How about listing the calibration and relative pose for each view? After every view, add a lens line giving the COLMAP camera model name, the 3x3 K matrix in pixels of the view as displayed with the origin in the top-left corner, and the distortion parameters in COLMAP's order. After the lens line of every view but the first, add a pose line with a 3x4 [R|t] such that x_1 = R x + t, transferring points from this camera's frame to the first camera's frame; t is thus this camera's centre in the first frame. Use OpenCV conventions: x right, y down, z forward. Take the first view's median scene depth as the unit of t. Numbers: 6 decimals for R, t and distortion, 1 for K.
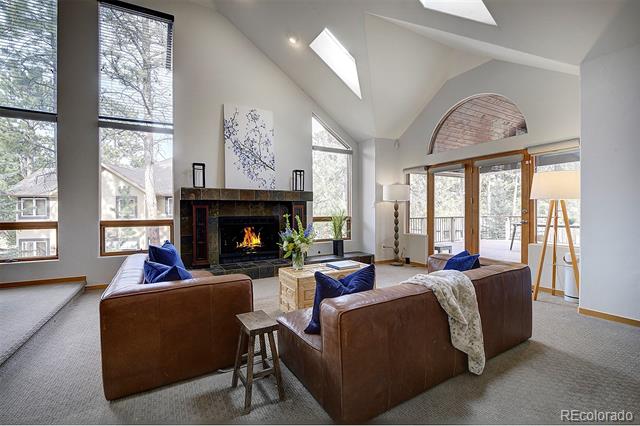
lens RADIAL K [[287.4, 0, 322.1], [0, 287.4, 209.0], [0, 0, 1]] dist [-0.002341, -0.000493]
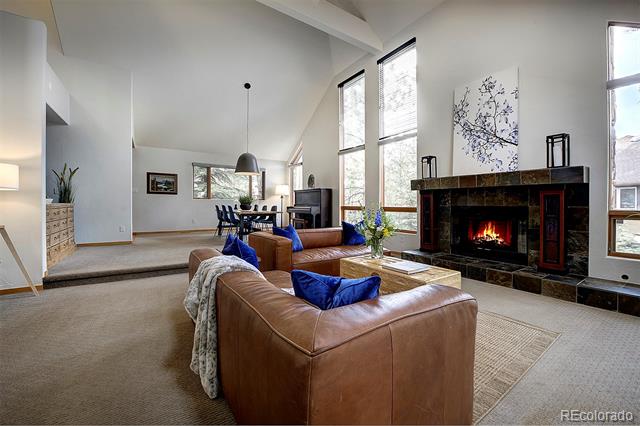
lens RADIAL K [[256.8, 0, 321.6], [0, 256.8, 210.7], [0, 0, 1]] dist [-0.020505, 0.000372]
pose [[0.086391, 0.032184, -0.995741, 0.465522], [0.000665, 0.999476, 0.032362, 0.014578], [0.996261, -0.003458, 0.086325, 0.461188]]
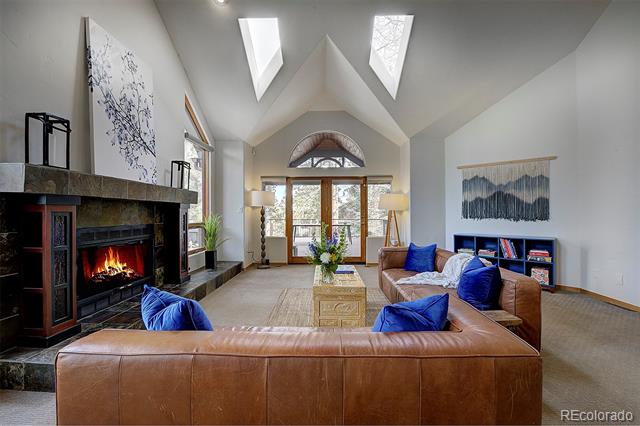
lens RADIAL K [[264.3, 0, 328.6], [0, 264.3, 212.6], [0, 0, 1]] dist [-0.011348, 0.000019]
pose [[0.495583, 0.005745, 0.868542, -0.519735], [0.001522, 0.999971, -0.007483, 0.002051], [-0.868559, 0.005031, 0.495560, 0.358361]]
